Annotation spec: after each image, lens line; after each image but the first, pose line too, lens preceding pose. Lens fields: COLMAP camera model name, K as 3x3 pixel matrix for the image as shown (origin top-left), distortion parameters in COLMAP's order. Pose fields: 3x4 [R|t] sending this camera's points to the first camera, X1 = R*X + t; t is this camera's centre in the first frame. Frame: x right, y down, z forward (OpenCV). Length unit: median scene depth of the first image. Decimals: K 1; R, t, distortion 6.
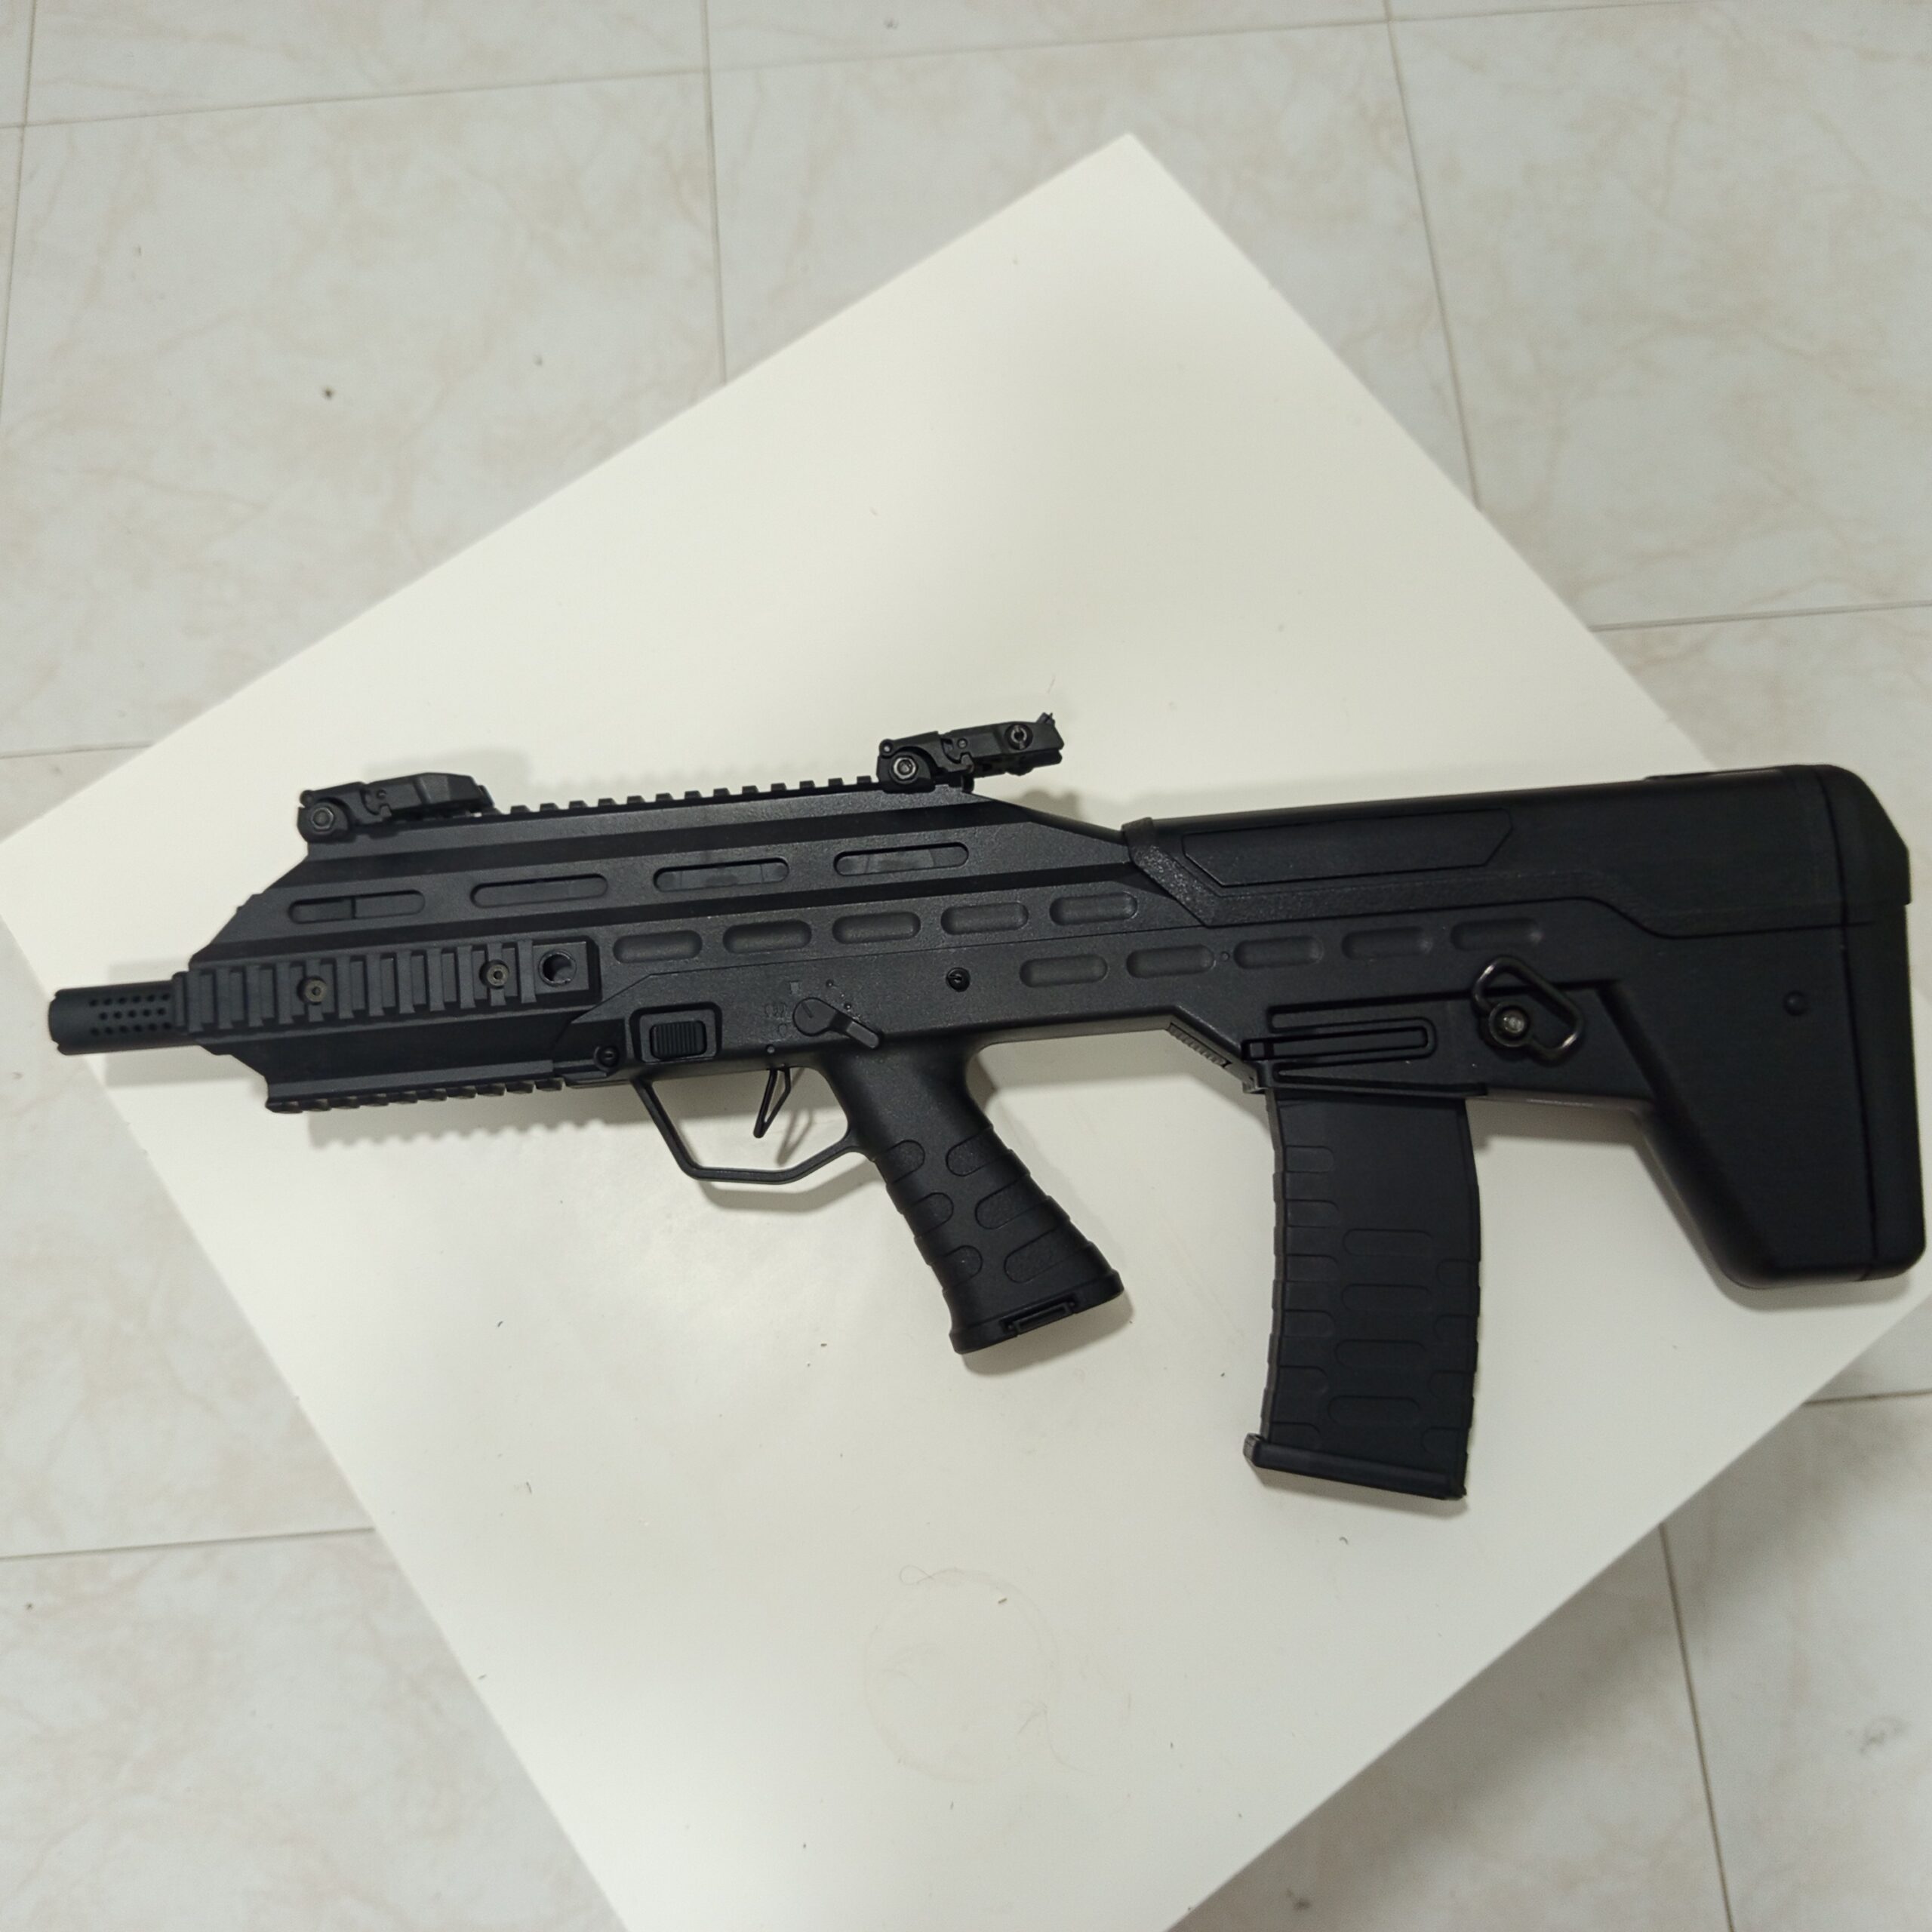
lens RADIAL K [[1833.3, 0, 976.0], [0, 1833.3, 963.9], [0, 0, 1]] dist [0.106974, -0.295201]
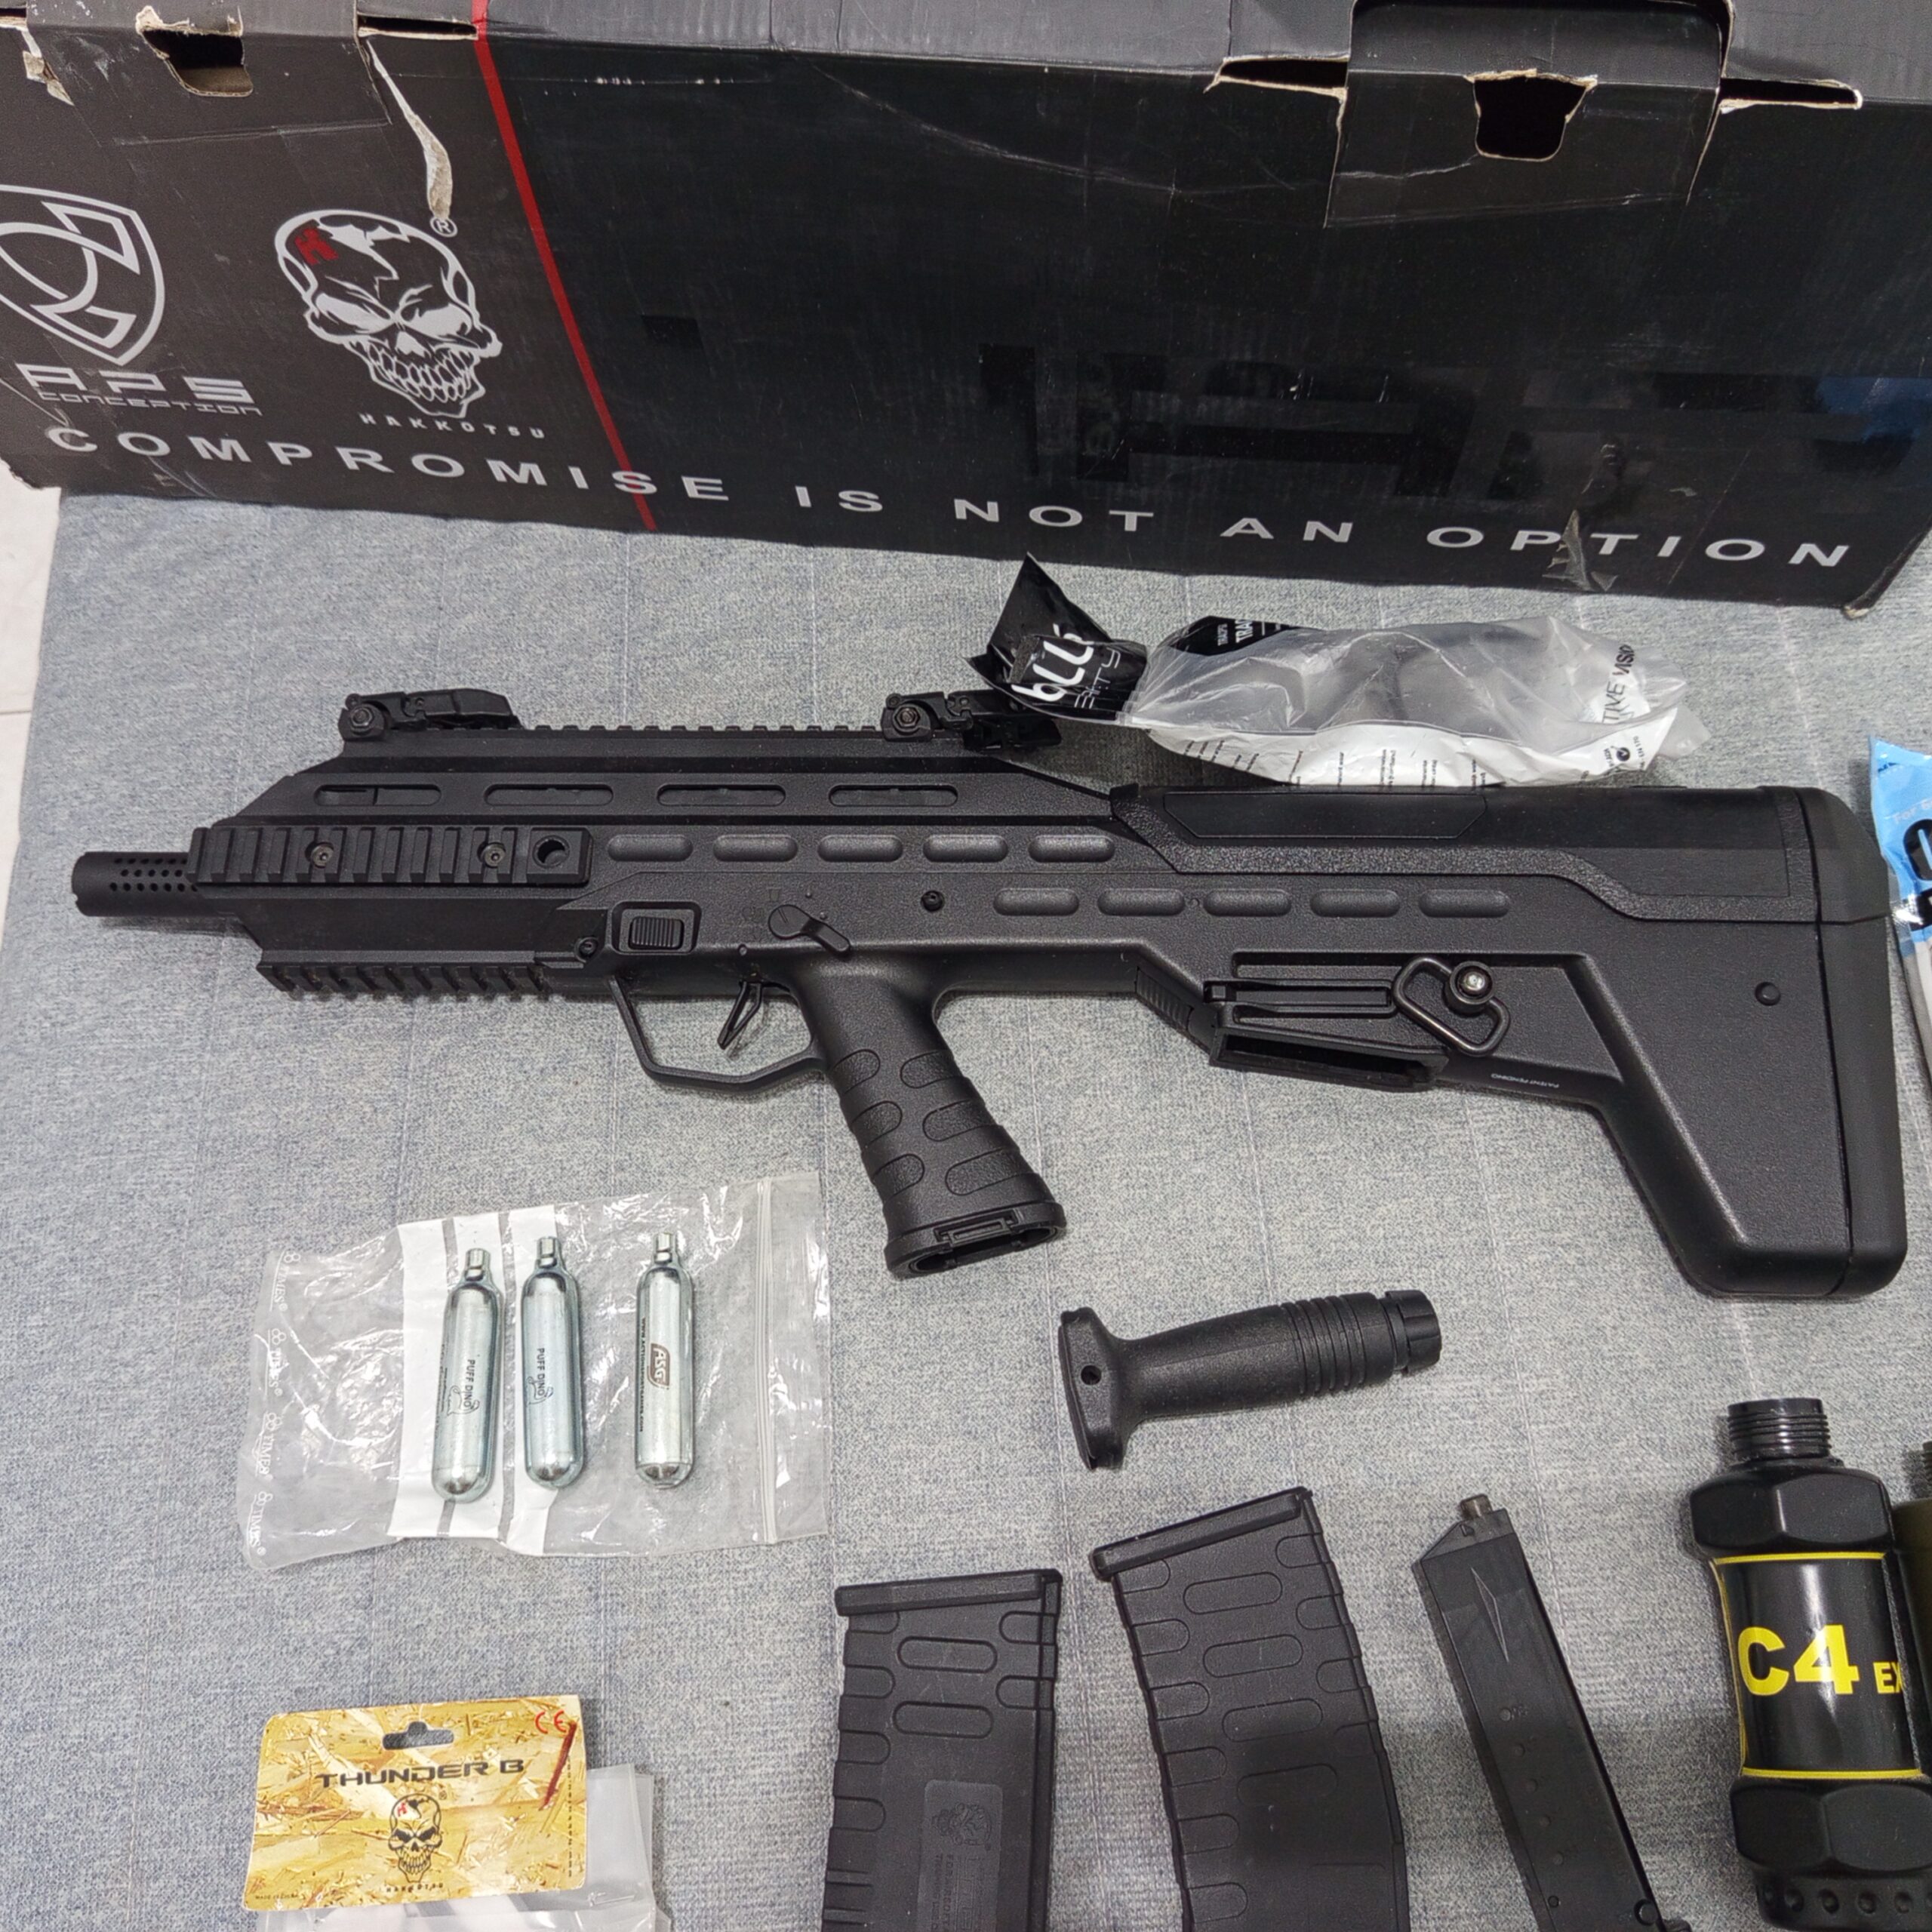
lens RADIAL K [[1833.3, 0, 976.0], [0, 1833.3, 963.9], [0, 0, 1]] dist [0.106974, -0.295201]
pose [[0.993245, 0.090682, -0.072393, 0.090767], [-0.105428, 0.965868, -0.236611, 0.279340], [0.048466, 0.242645, 0.968904, 0.016780]]
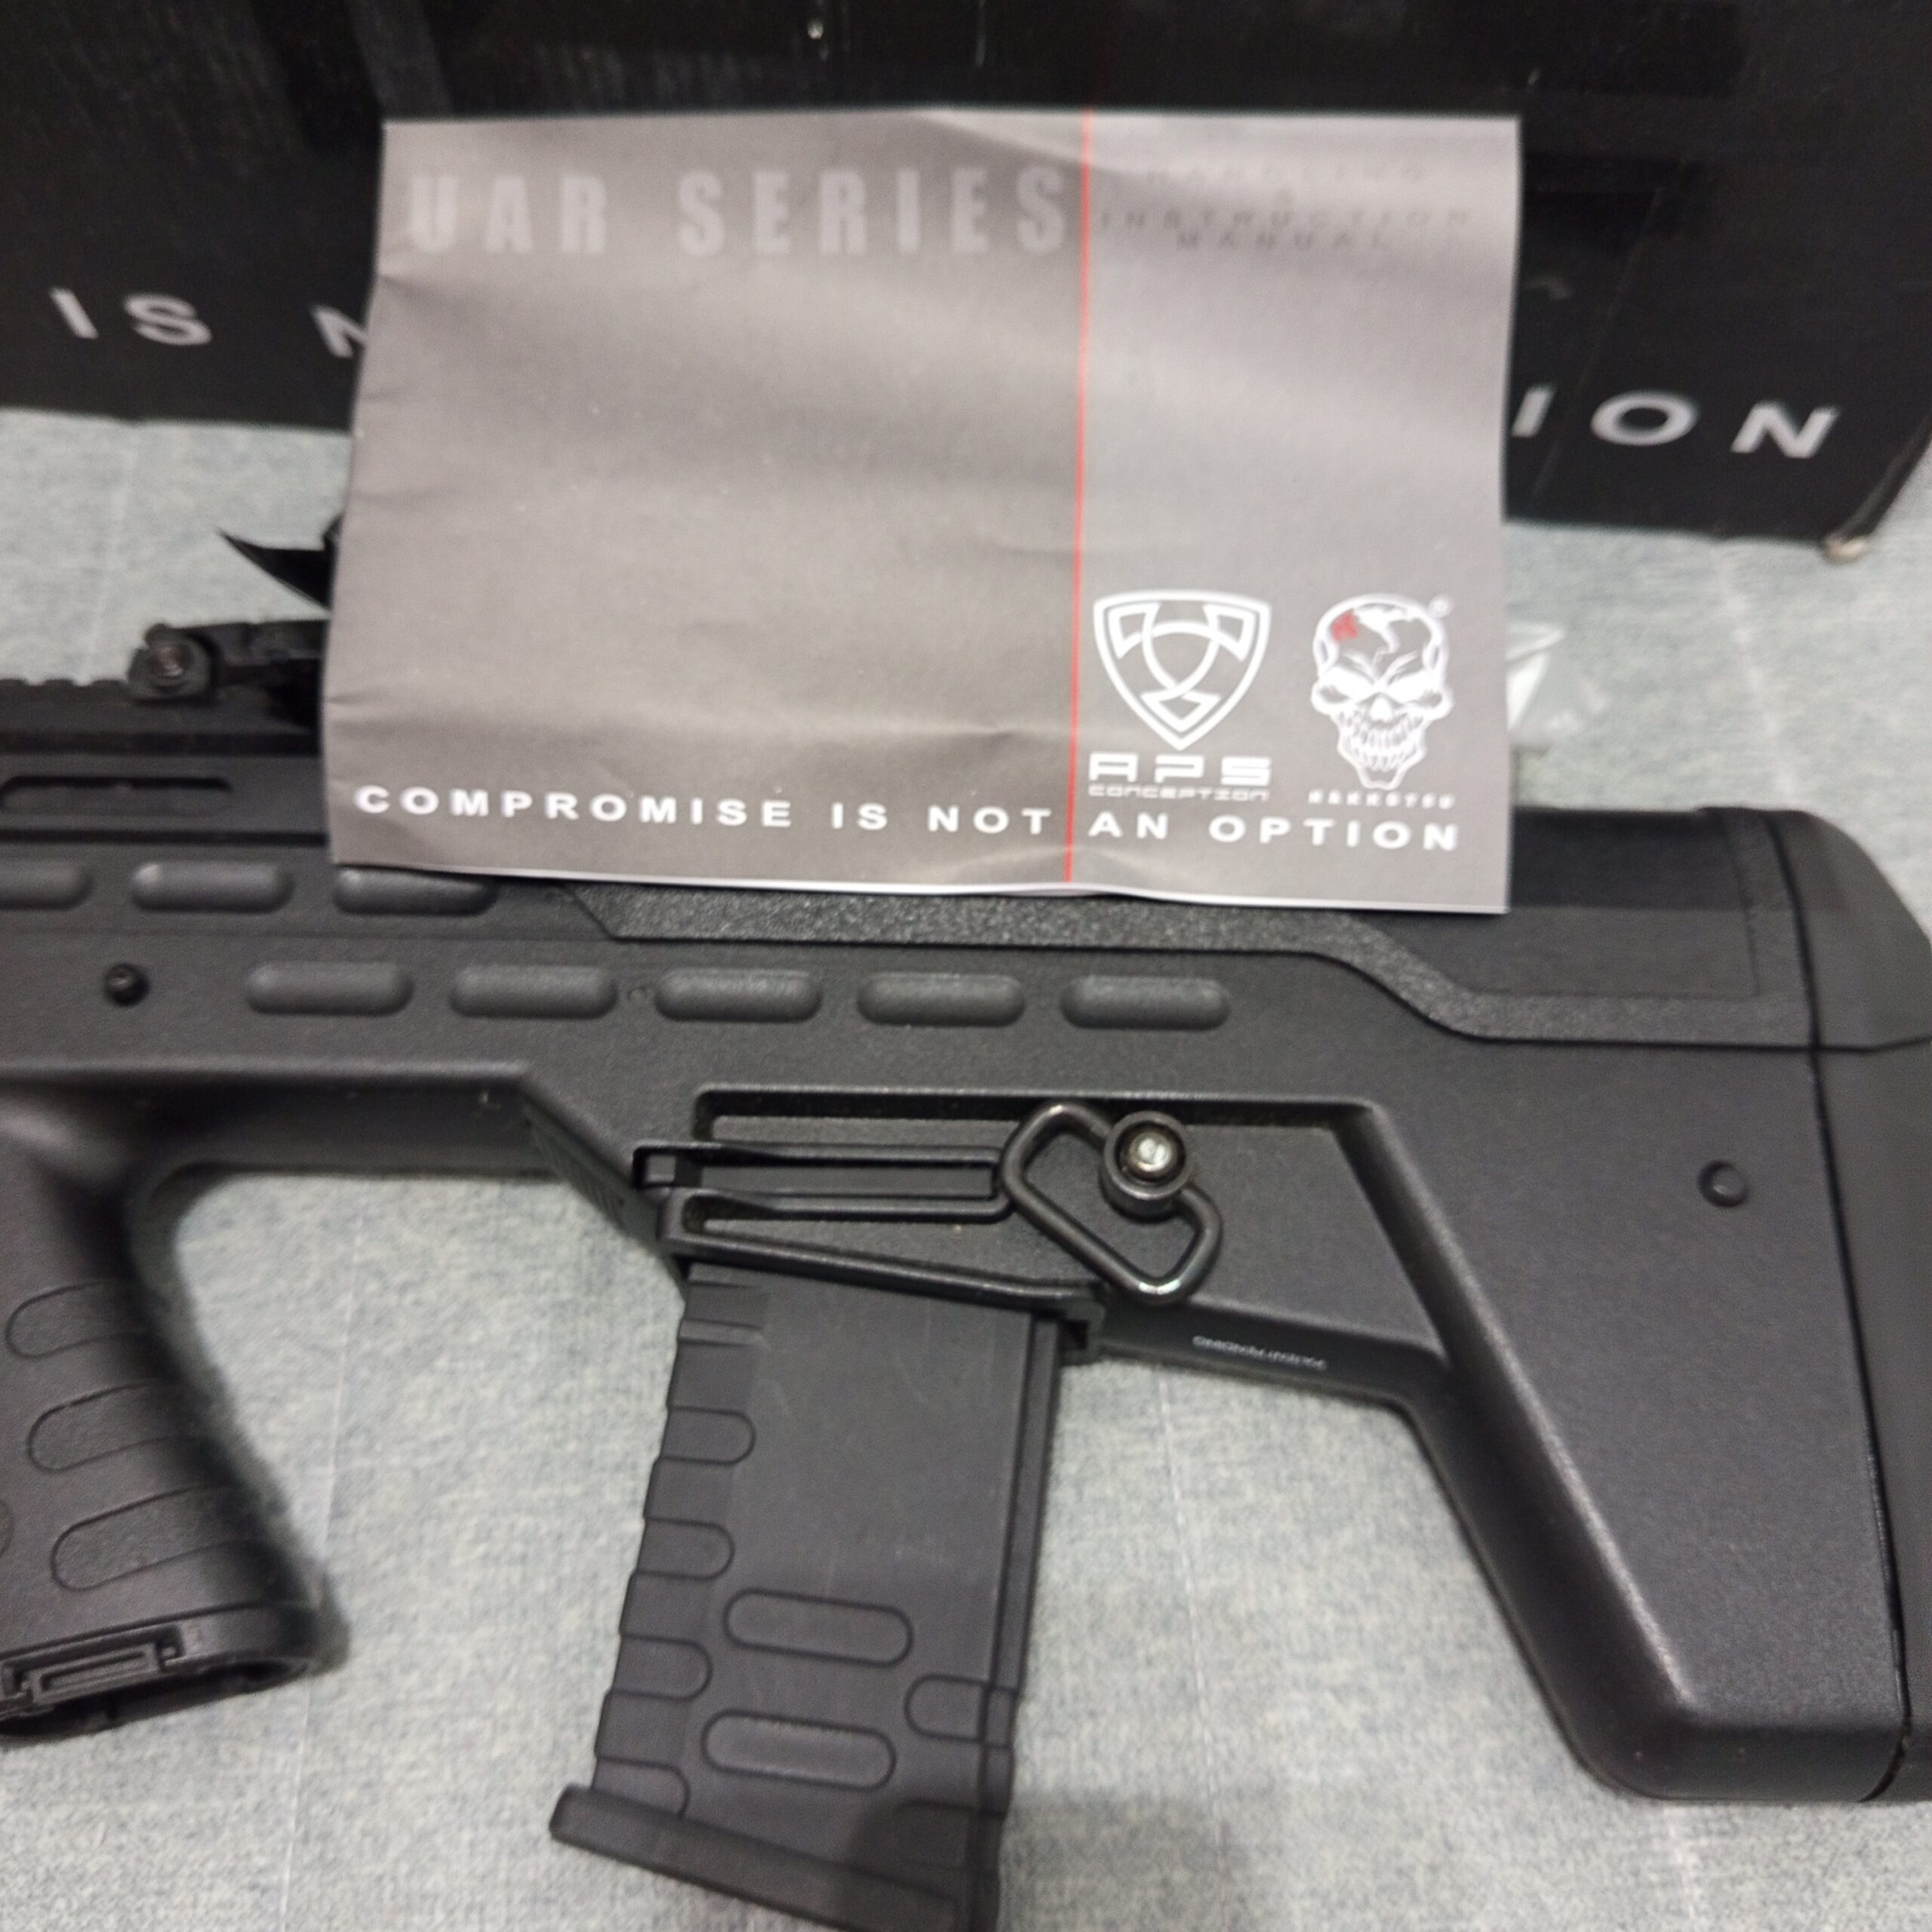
lens RADIAL K [[1908.3, 0, 966.0], [0, 1908.3, 966.0], [0, 0, 1]] dist [0.063065, -0.191541]
pose [[0.994217, 0.099437, -0.040554, 0.248132], [-0.107305, 0.934792, -0.338599, 0.161440], [0.004240, 0.340993, 0.940056, 0.479053]]
